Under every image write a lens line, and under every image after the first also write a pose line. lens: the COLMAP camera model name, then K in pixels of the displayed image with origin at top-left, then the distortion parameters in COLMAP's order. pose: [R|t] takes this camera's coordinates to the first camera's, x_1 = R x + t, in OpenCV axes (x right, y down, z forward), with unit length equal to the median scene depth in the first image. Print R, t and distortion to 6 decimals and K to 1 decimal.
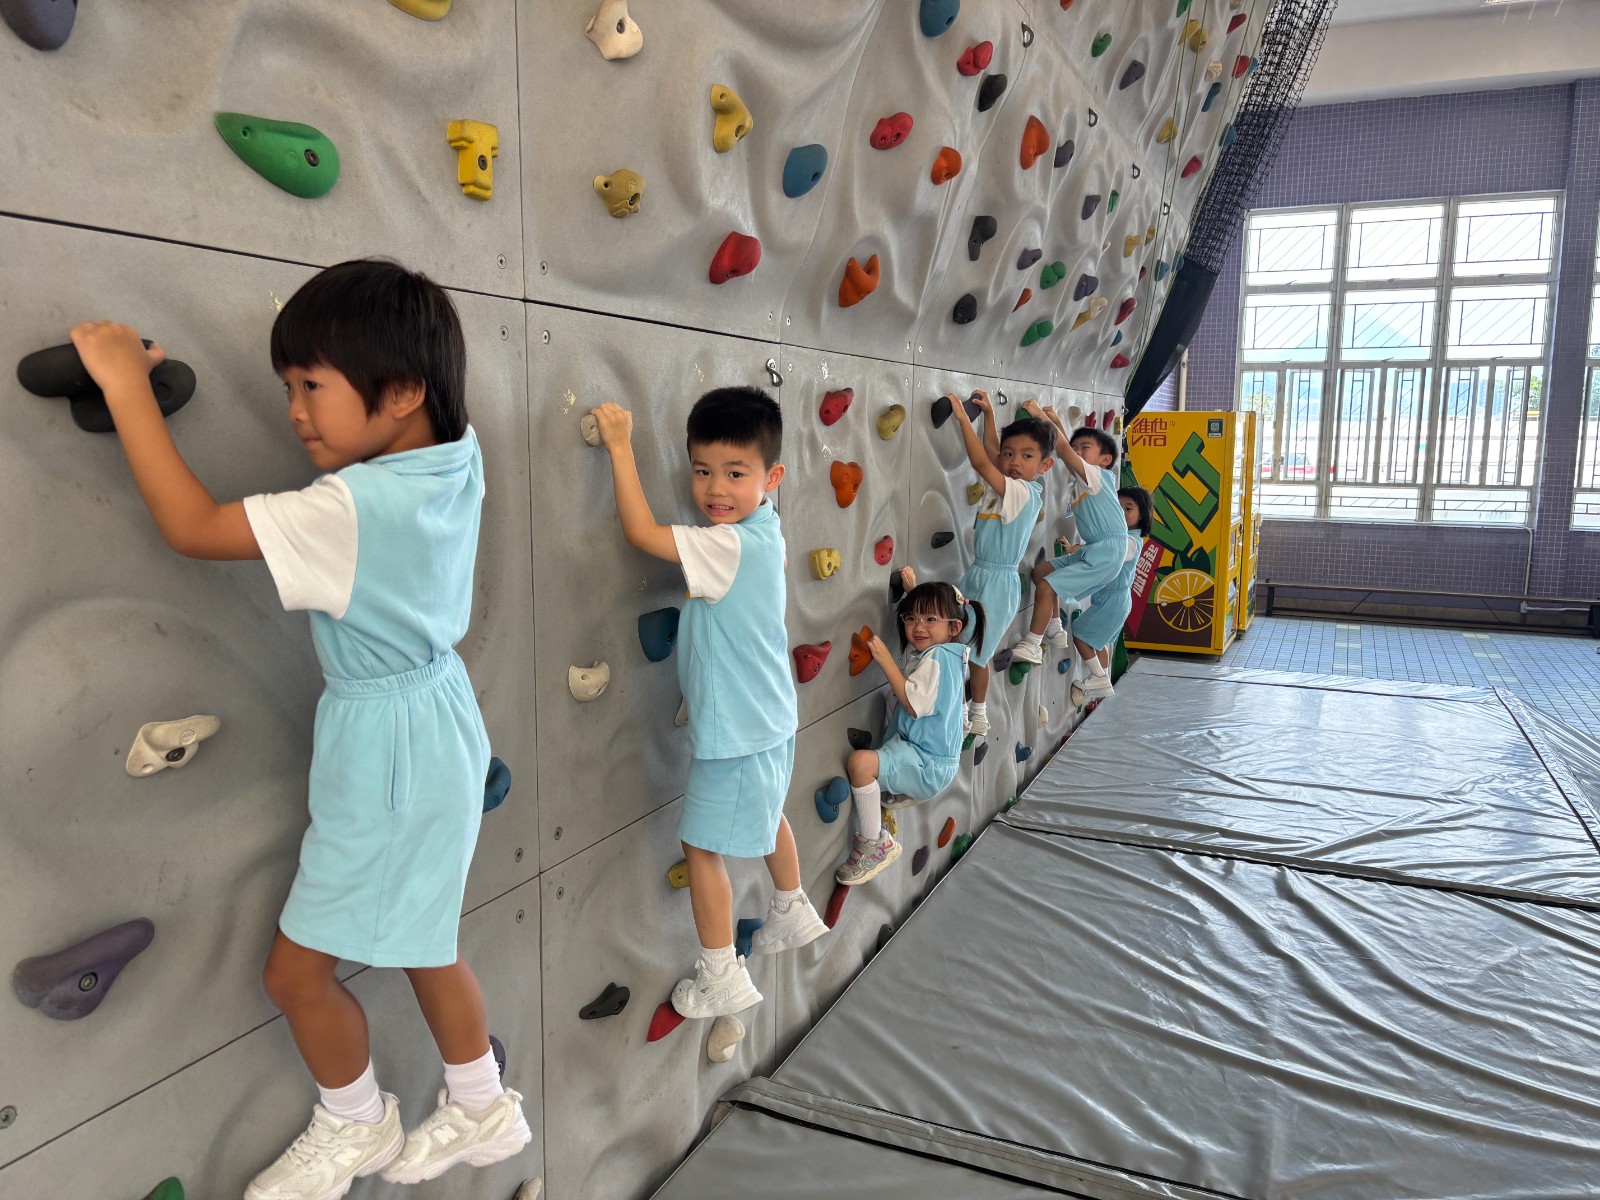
lens RADIAL K [[1209.2, 0, 795.1], [0, 1209.2, 597.3], [0, 0, 1]] dist [0.049118, -0.003769]
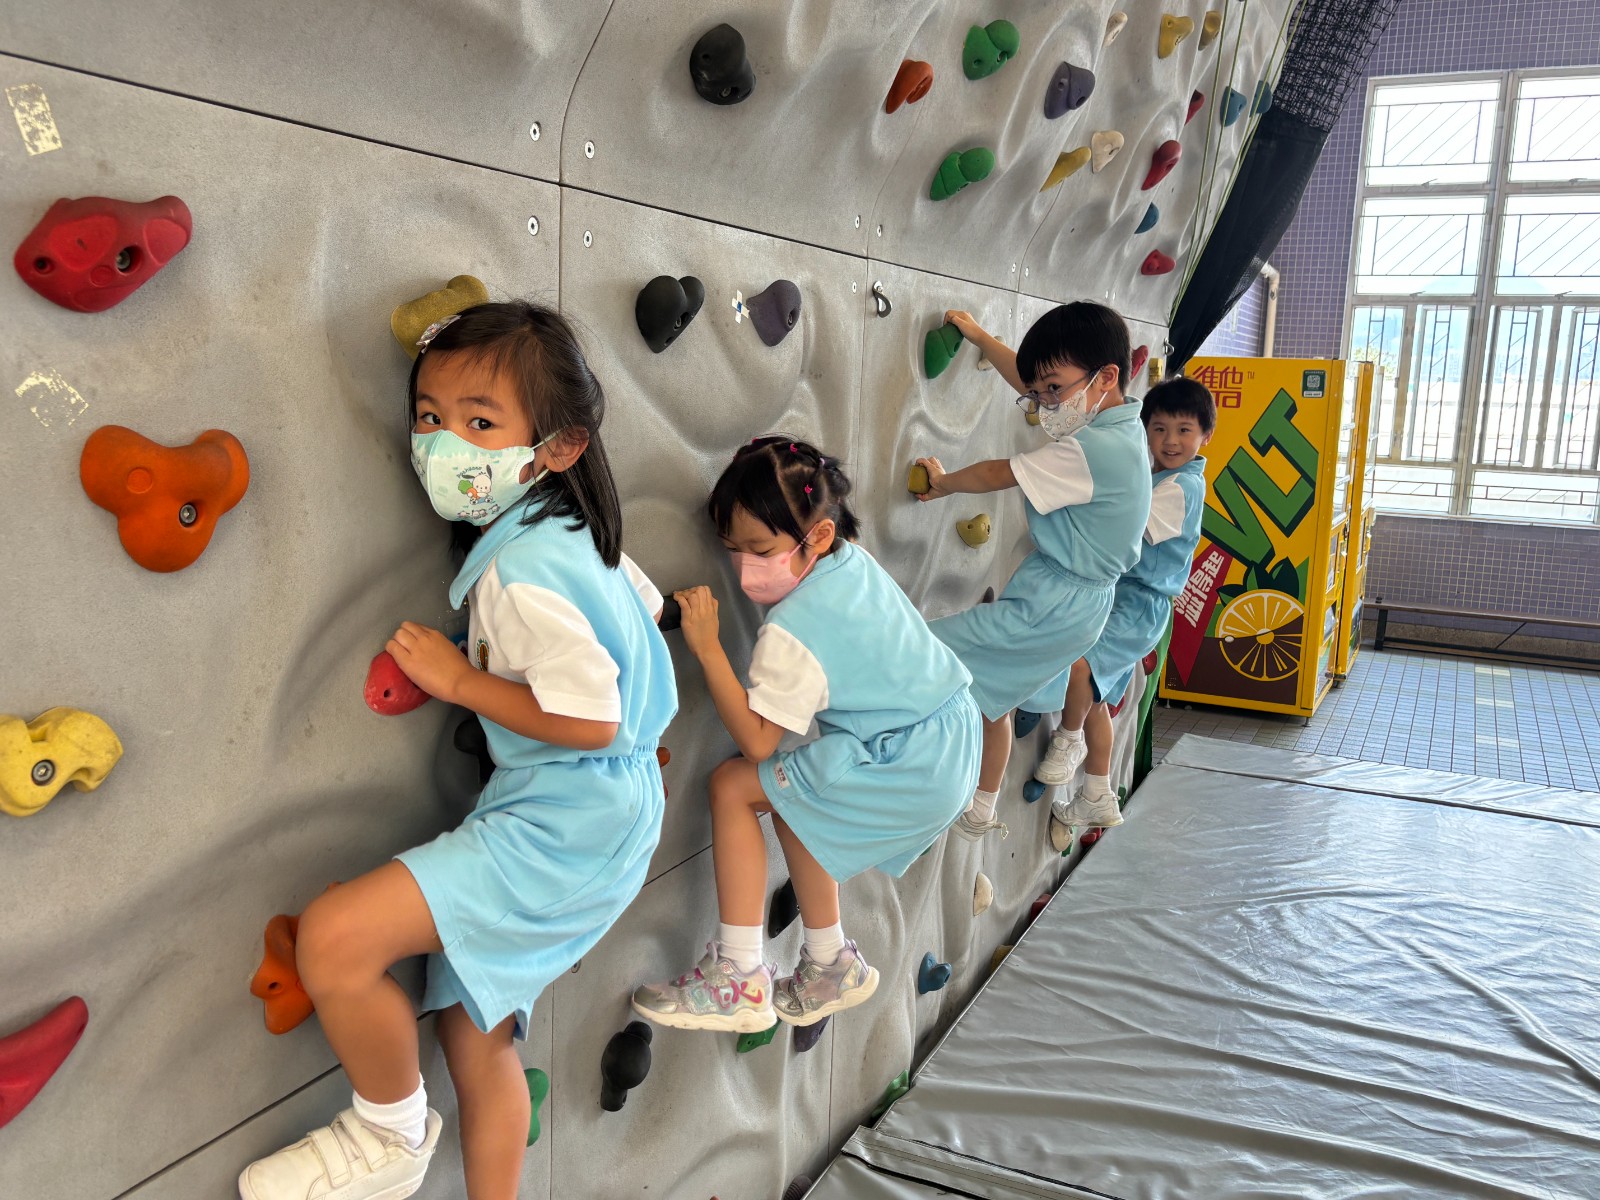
lens RADIAL K [[1403.7, 0, 801.2], [0, 1403.7, 601.8], [0, 0, 1]] dist [0.049563, 0.011975]
pose [[0.999526, 0.029136, -0.009912, 0.068878], [-0.028919, 0.999353, 0.021380, -0.025401], [0.010529, -0.021083, 0.999722, 0.200073]]
